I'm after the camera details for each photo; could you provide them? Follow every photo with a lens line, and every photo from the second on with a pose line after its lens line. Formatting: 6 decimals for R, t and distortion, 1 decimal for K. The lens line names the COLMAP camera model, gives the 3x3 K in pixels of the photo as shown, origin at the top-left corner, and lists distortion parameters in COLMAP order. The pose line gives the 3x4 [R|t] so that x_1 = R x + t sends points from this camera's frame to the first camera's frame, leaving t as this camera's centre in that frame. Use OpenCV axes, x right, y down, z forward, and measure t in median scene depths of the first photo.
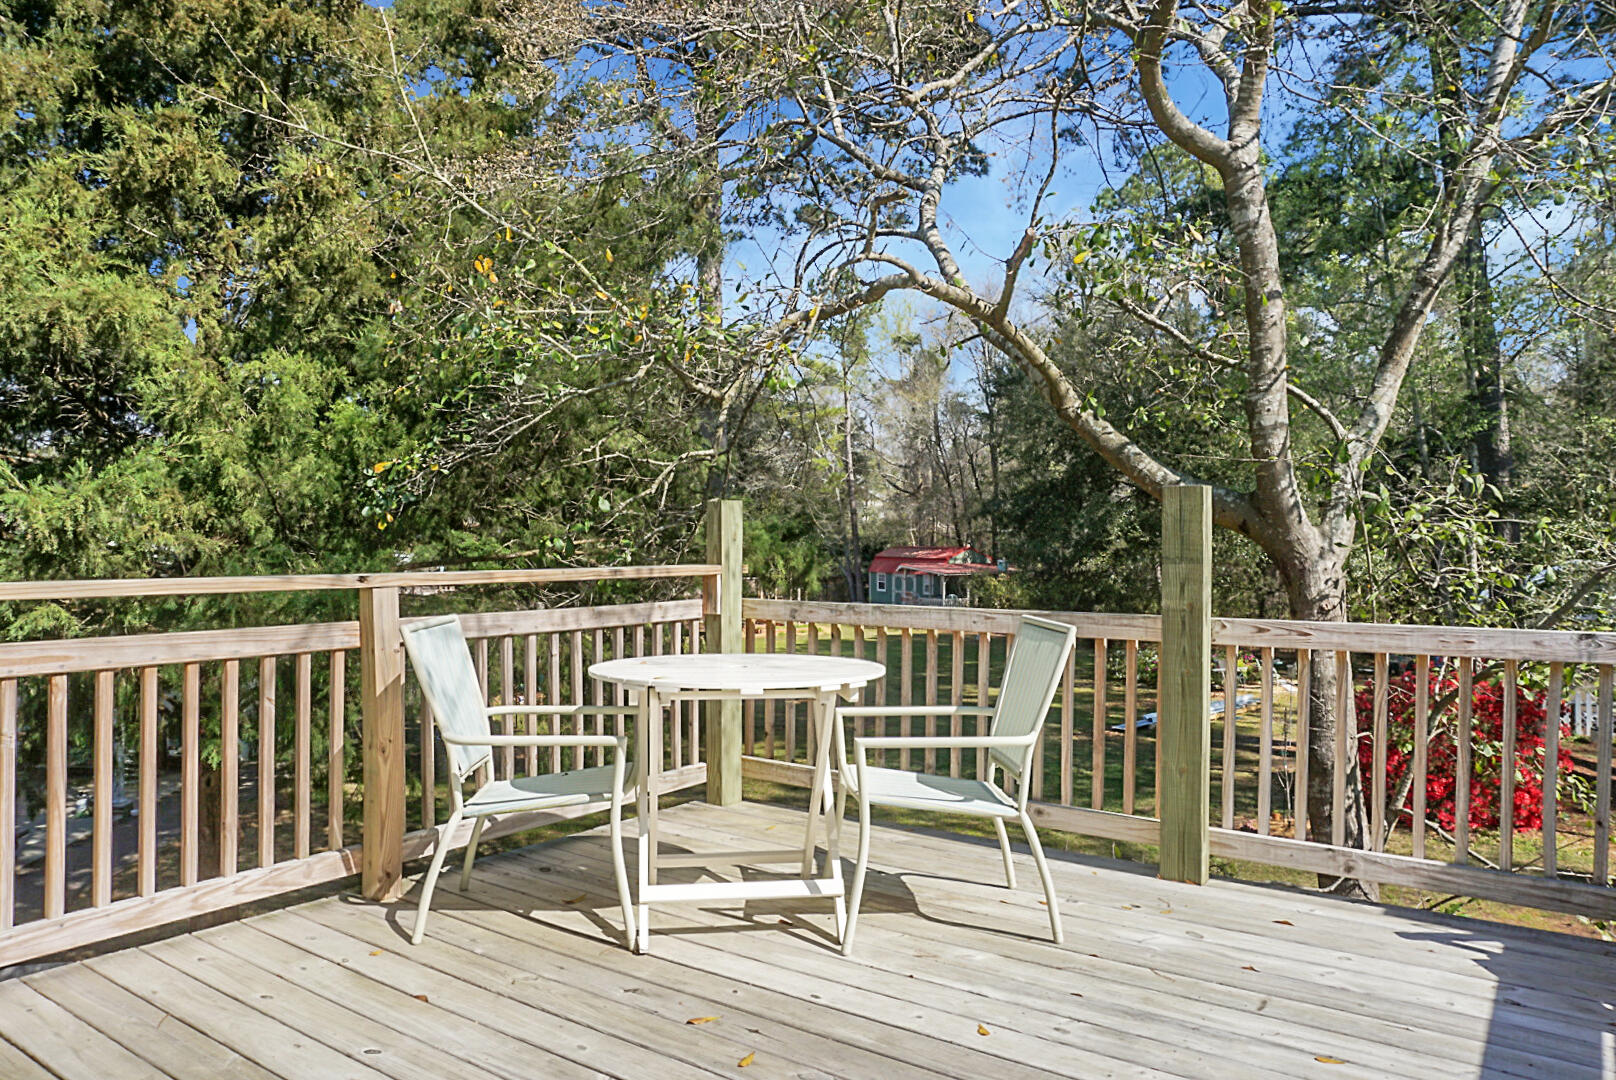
lens RADIAL K [[1100.8, 0, 818.6], [0, 1100.8, 546.0], [0, 0, 1]] dist [-0.027197, 0.022473]
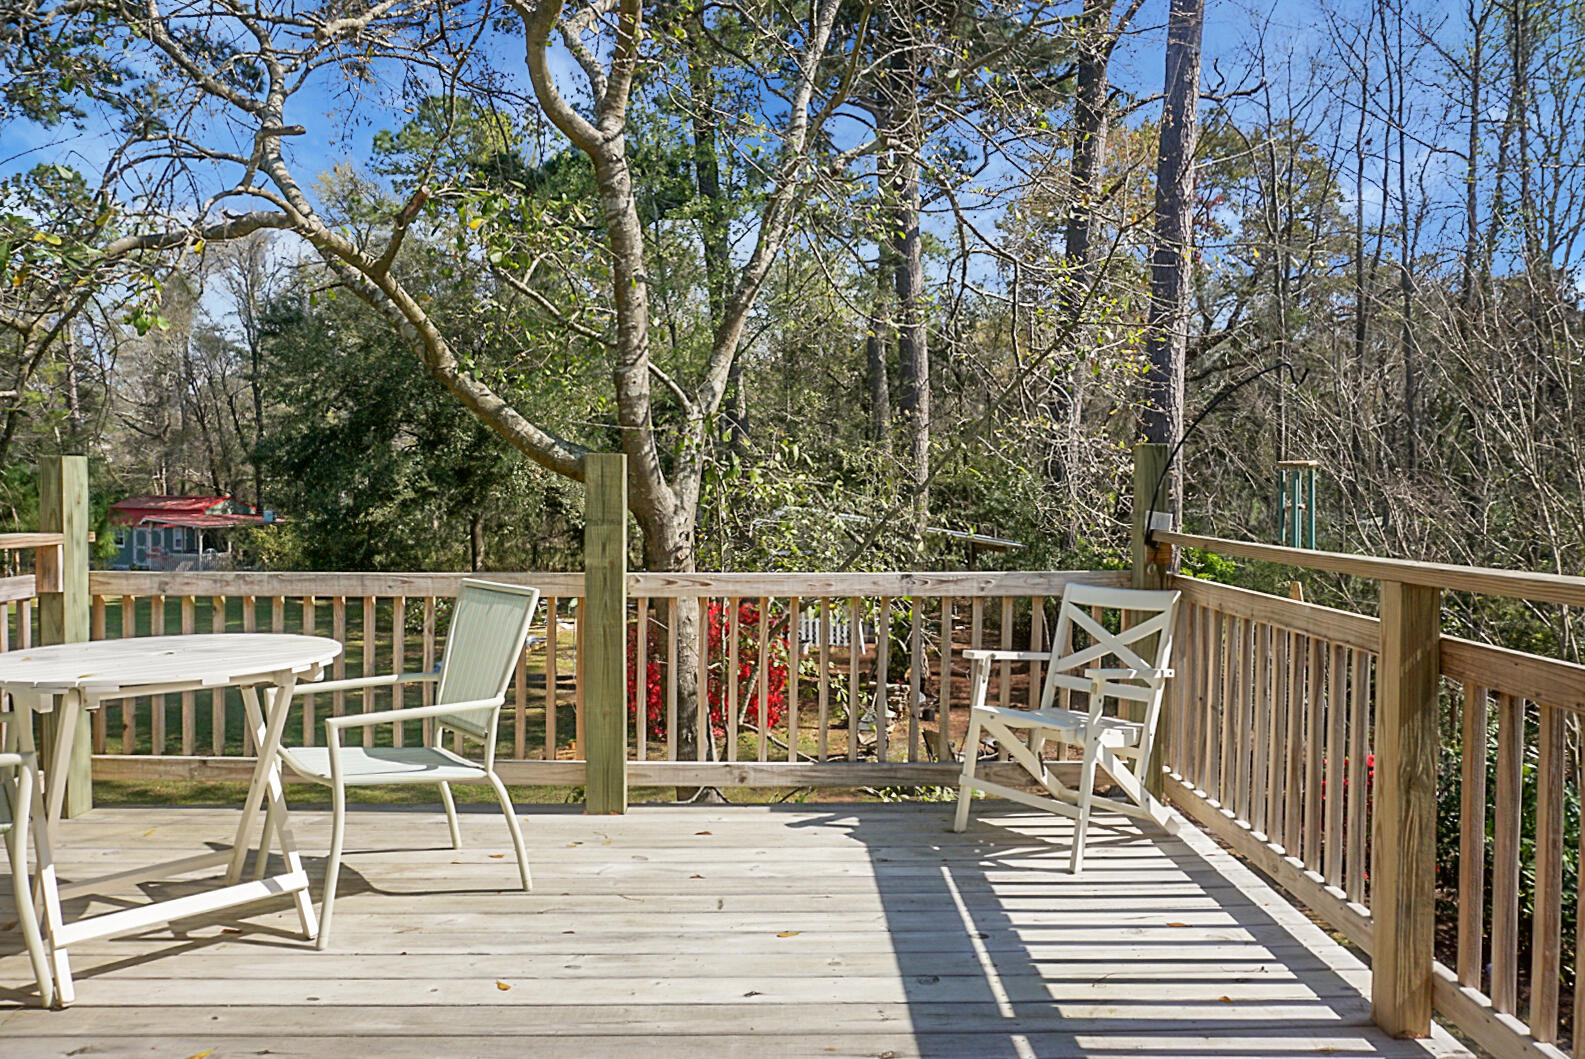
lens RADIAL K [[1079.7, 0, 793.4], [0, 1079.7, 523.7], [0, 0, 1]] dist [-0.027197, 0.022473]
pose [[0.814334, -0.017922, 0.580119, -0.135559], [0.002472, 0.999621, 0.027412, -0.013945], [-0.580391, -0.020888, 0.814070, 0.015613]]
